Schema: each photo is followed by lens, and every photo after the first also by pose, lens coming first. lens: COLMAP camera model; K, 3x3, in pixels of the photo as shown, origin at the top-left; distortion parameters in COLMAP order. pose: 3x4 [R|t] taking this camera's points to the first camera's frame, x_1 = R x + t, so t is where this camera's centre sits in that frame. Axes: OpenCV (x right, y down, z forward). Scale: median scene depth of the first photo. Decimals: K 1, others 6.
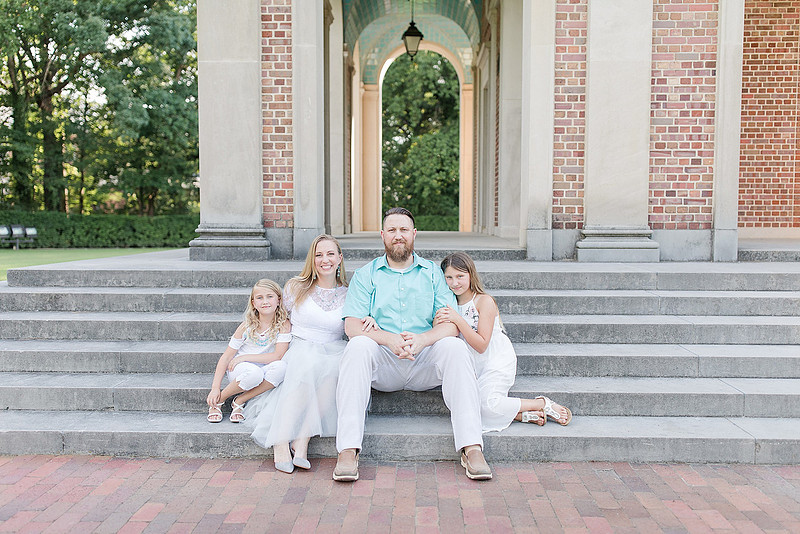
lens RADIAL K [[746.3, 0, 386.5], [0, 746.3, 279.8], [0, 0, 1]] dist [-0.039410, 0.000000]
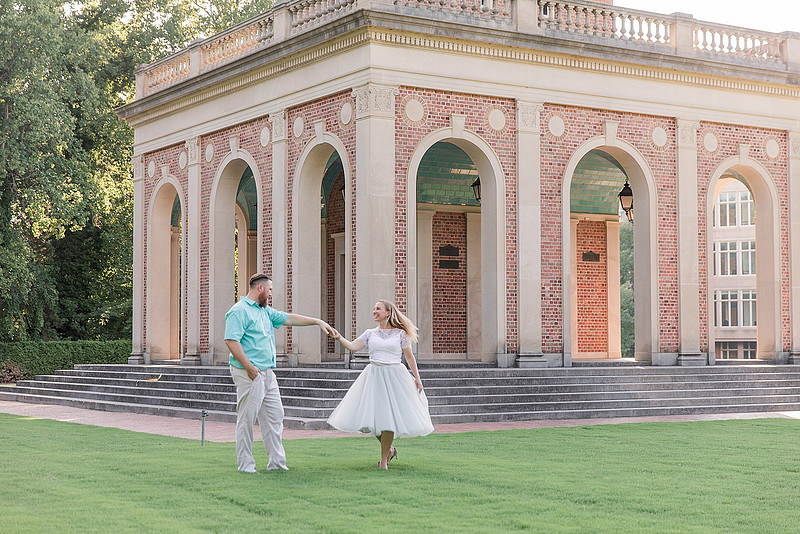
lens RADIAL K [[1380.9, 0, 399.7], [0, 1380.9, 267.2], [0, 0, 1]] dist [0.025059, 0.000000]
pose [[0.824679, 0.030889, 0.564756, -2.370180], [0.044629, 0.991841, -0.119416, 0.154130], [-0.563837, 0.123684, 0.816572, -2.208639]]
